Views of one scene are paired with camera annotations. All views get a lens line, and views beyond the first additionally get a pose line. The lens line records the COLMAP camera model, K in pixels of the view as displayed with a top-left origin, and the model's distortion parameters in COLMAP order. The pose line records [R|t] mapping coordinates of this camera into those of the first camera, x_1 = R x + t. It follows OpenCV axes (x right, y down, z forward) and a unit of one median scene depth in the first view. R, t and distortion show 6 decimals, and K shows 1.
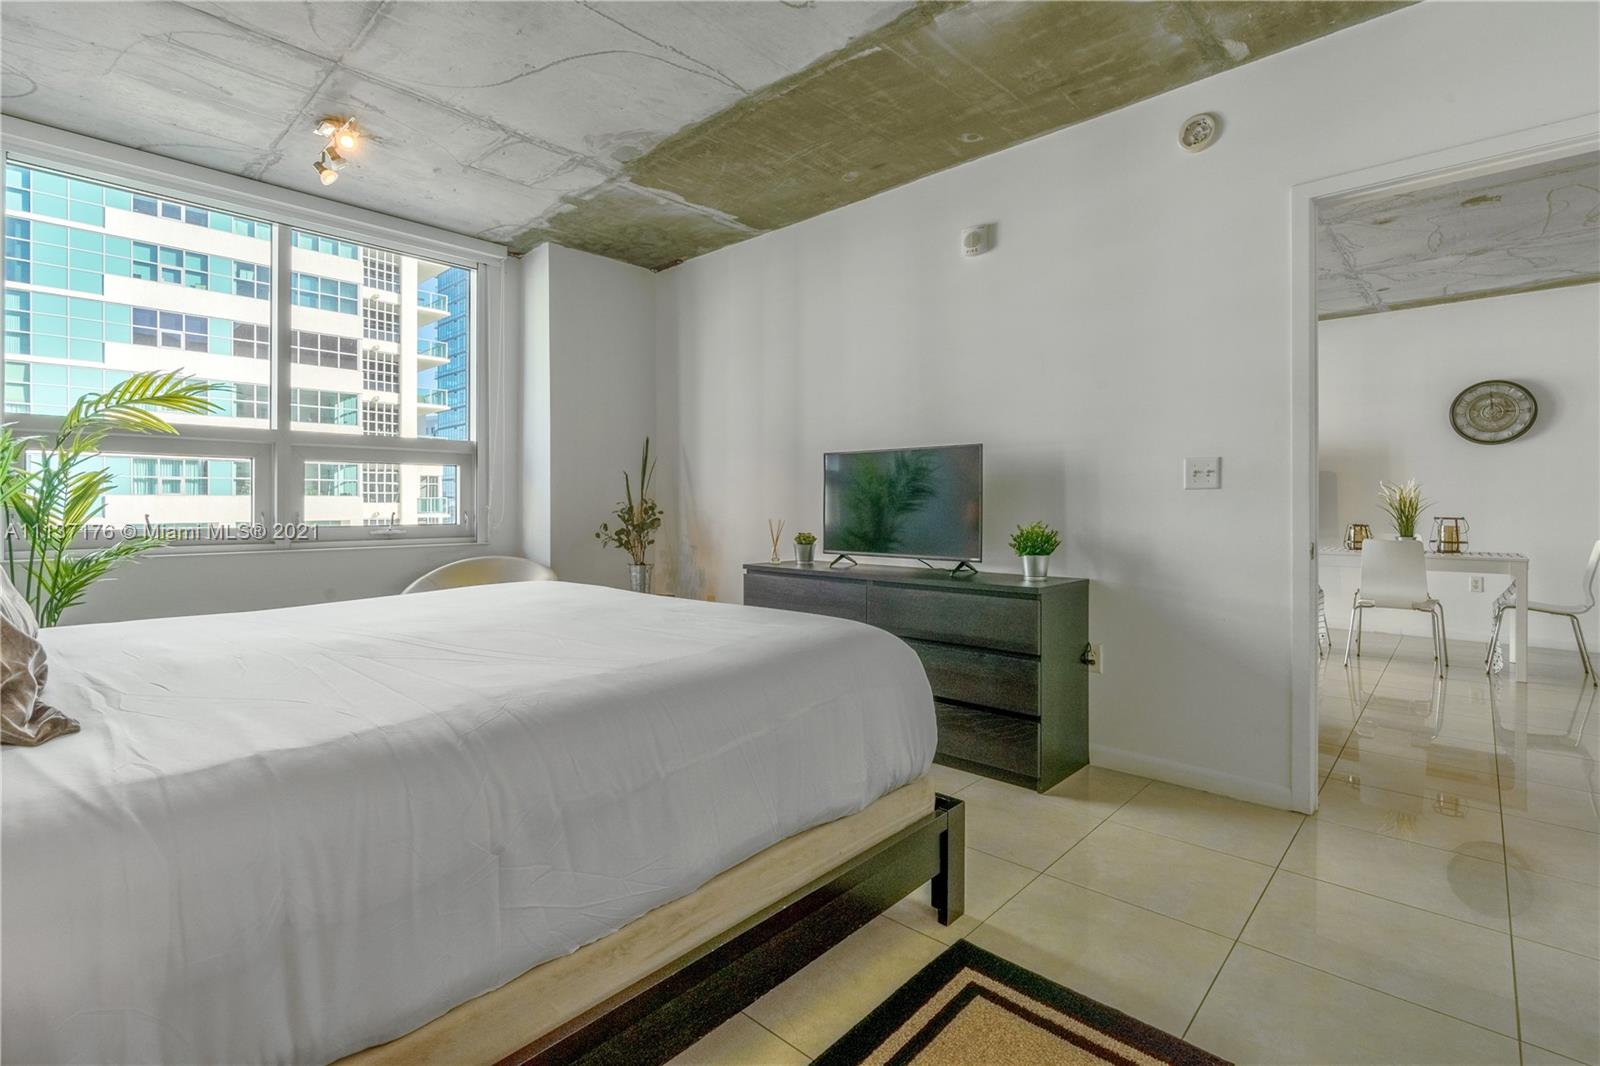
lens RADIAL K [[741.7, 0, 797.1], [0, 741.7, 501.8], [0, 0, 1]] dist [-0.004043, 0.000309]
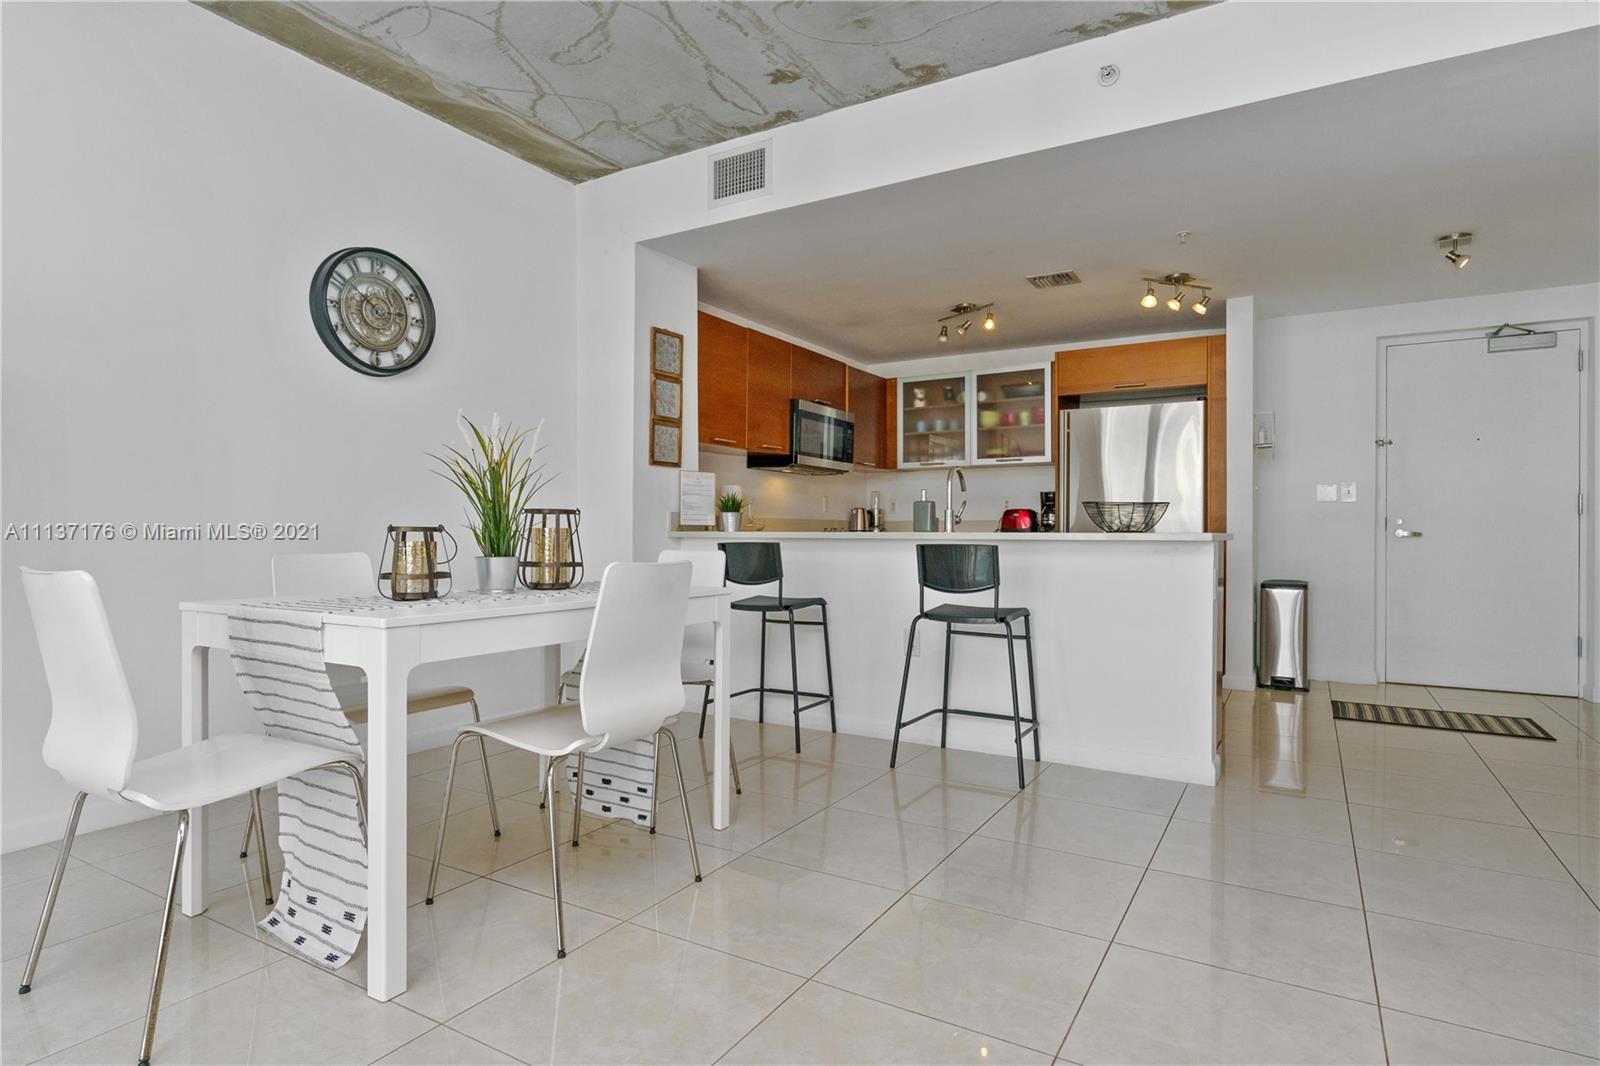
lens RADIAL K [[858.2, 0, 795.4], [0, 858.2, 532.7], [0, 0, 1]] dist [-0.003425, 0.001056]
pose [[-0.204514, 0.000689, 0.978863, 0.049296], [-0.006719, 0.999975, -0.002107, 0.005001], [-0.978841, -0.007008, -0.204504, 0.136643]]
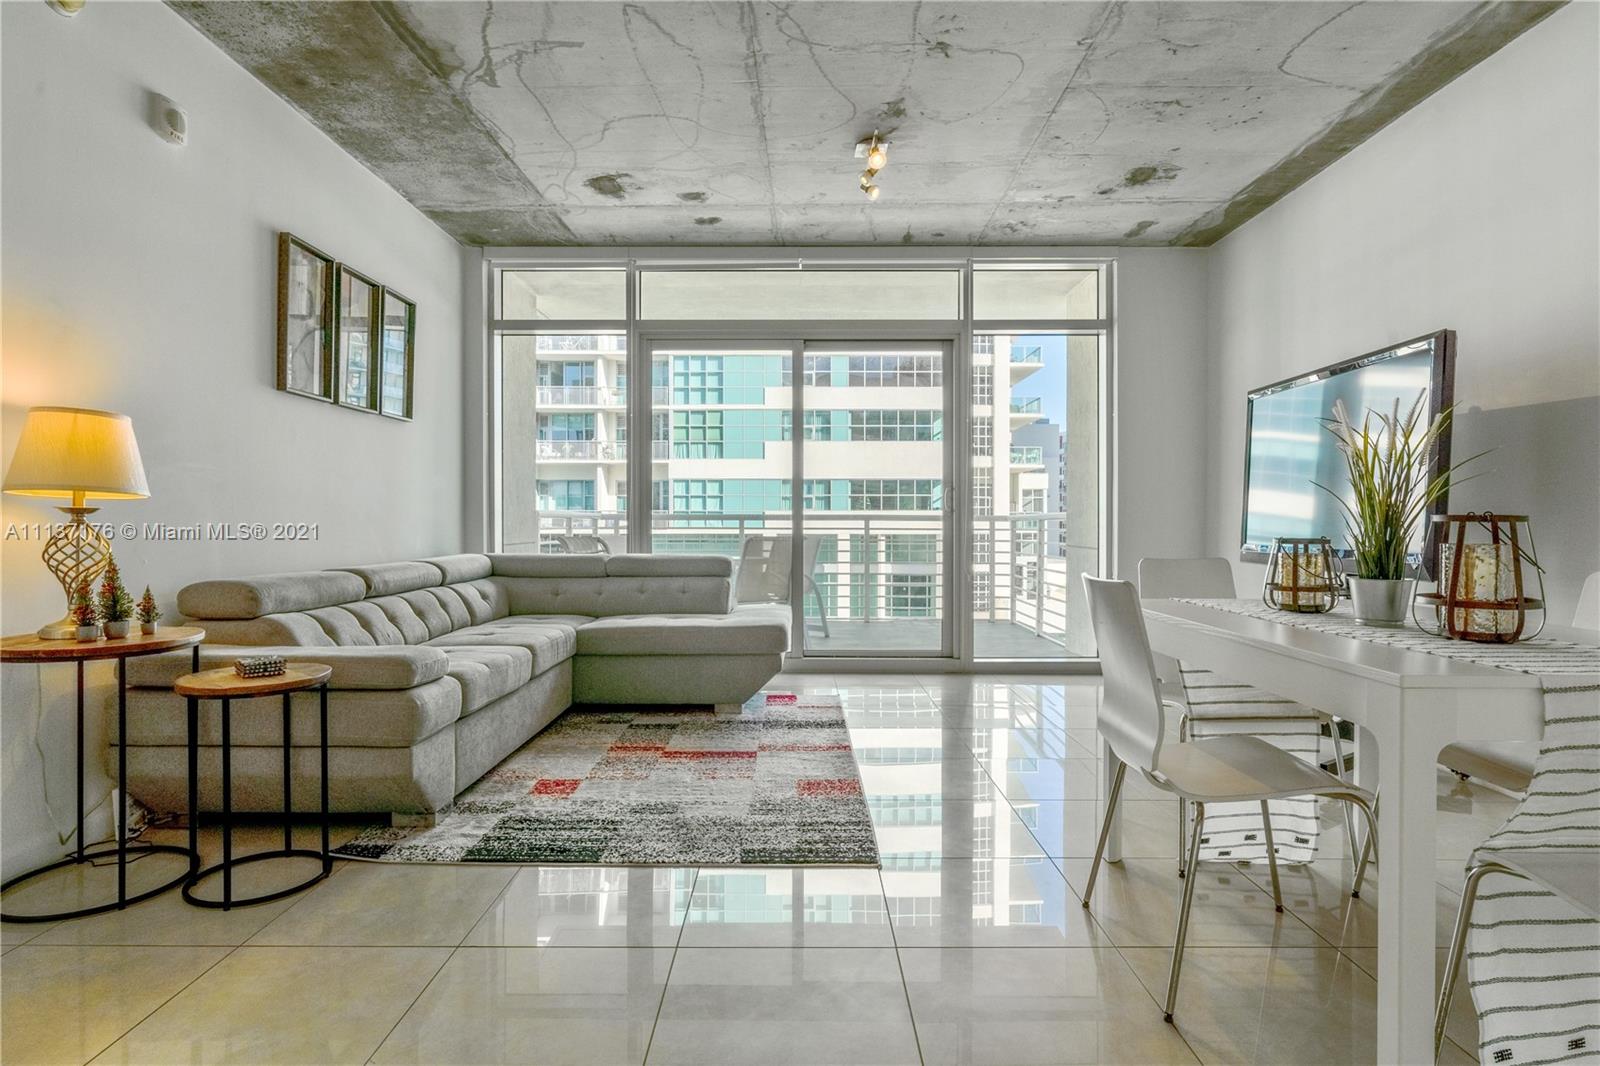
lens RADIAL K [[836.6, 0, 796.5], [0, 836.6, 524.8], [0, 0, 1]] dist [-0.002910, 0.000089]
pose [[0.675692, 0.006498, -0.737156, 0.134053], [-0.000766, 0.999967, 0.008112, 0.003173], [0.737184, -0.004917, 0.675674, 0.083966]]
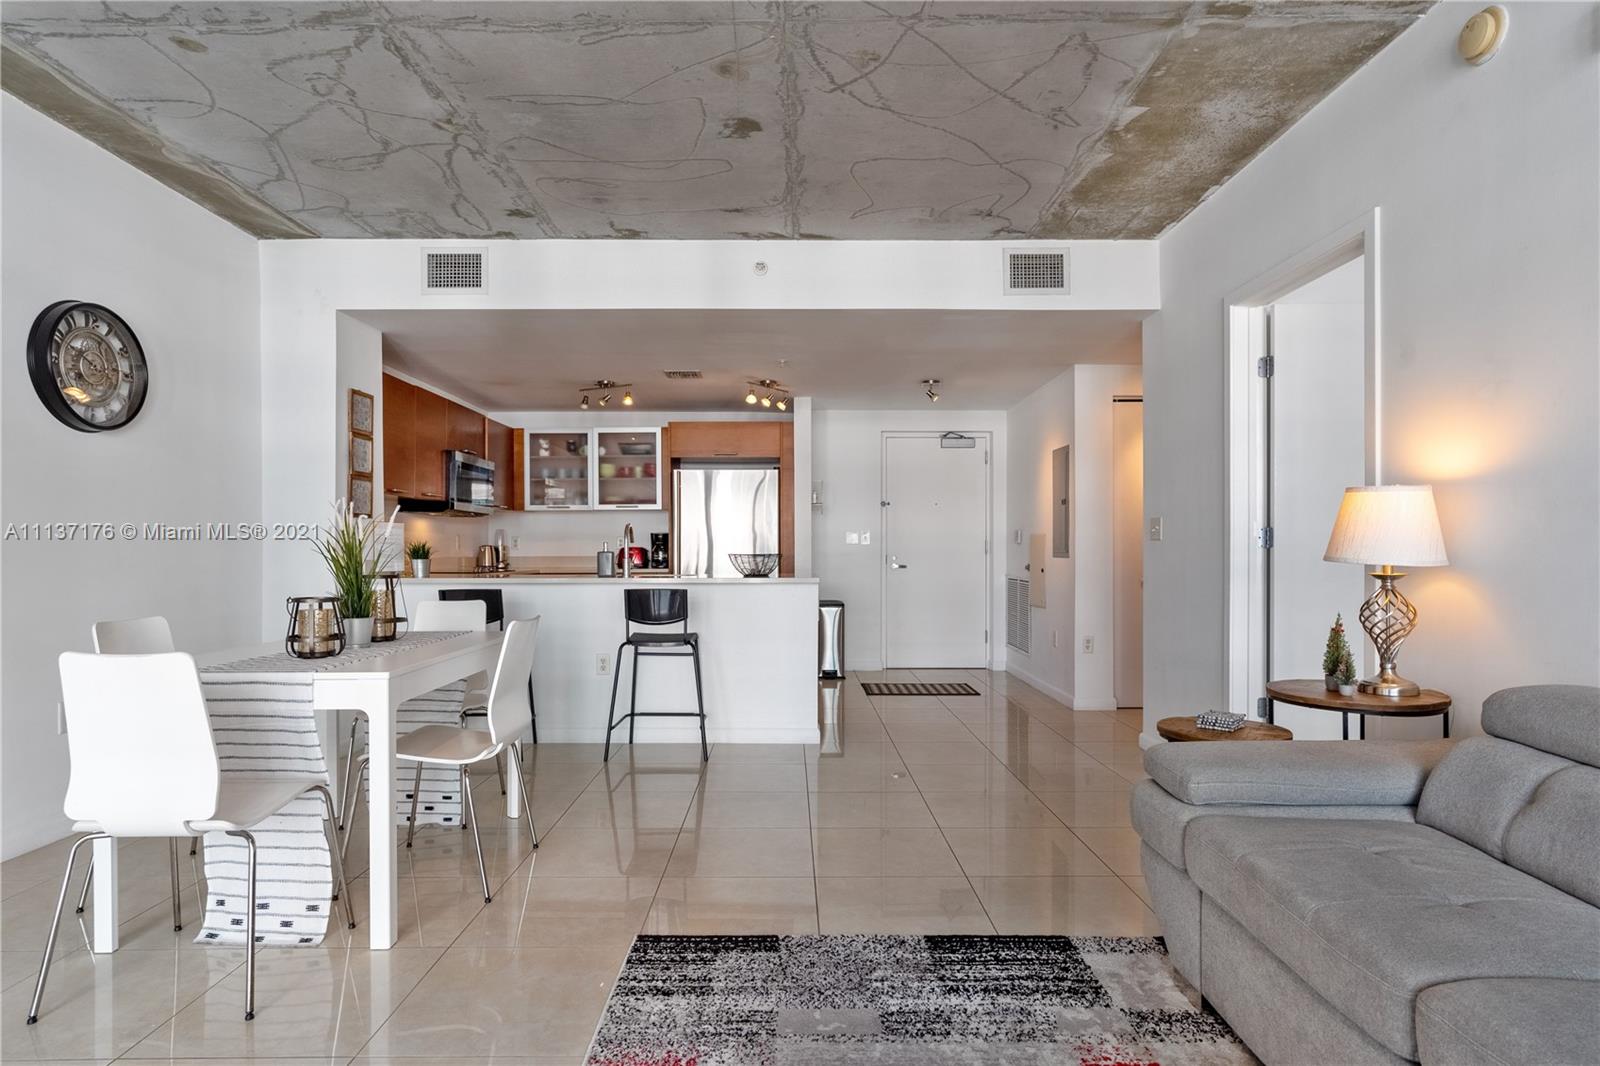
lens RADIAL K [[853.7, 0, 796.4], [0, 853.7, 553.3], [0, 0, 1]] dist [-0.004960, 0.001071]
pose [[-0.683844, -0.000409, 0.729628, 0.031520], [-0.000323, 1.000000, 0.000258, 0.000721], [-0.729628, -0.000059, -0.683844, 0.170924]]
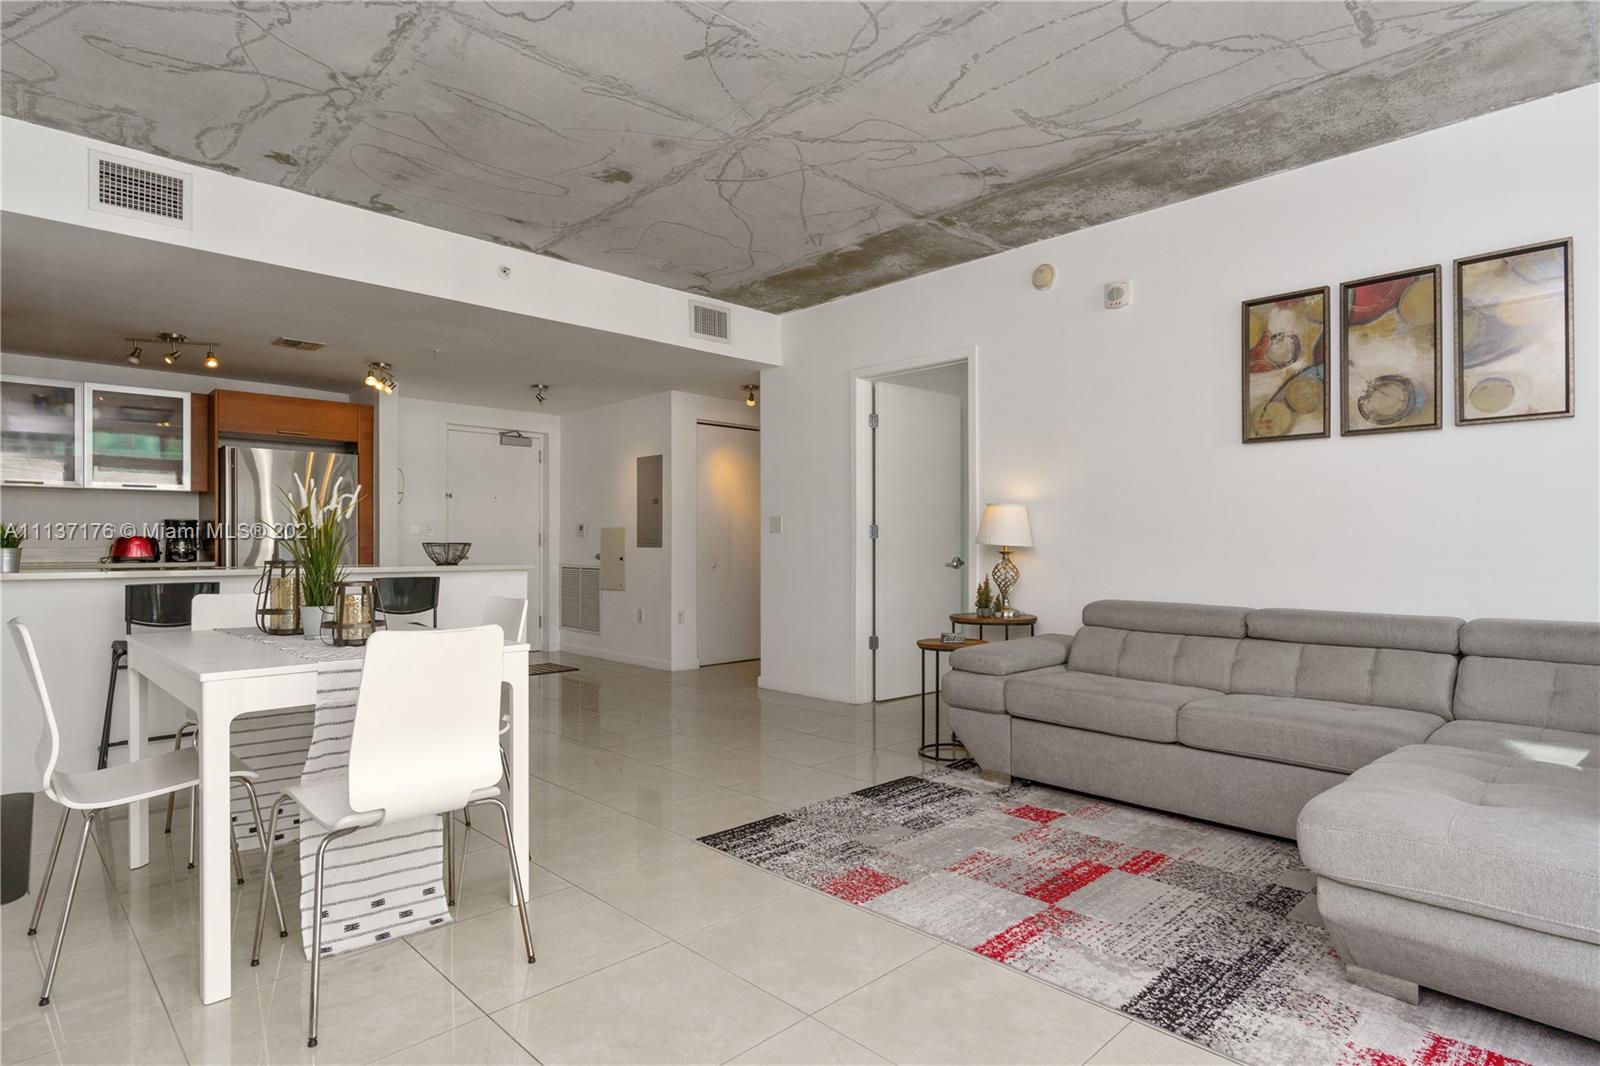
lens RADIAL K [[845.4, 0, 796.6], [0, 845.4, 541.5], [0, 0, 1]] dist [-0.005648, 0.000054]
pose [[-0.998558, 0.002349, 0.053624, 0.074575], [0.001884, 0.999960, -0.008710, 0.002013], [-0.053643, -0.008596, -0.998523, 0.217702]]
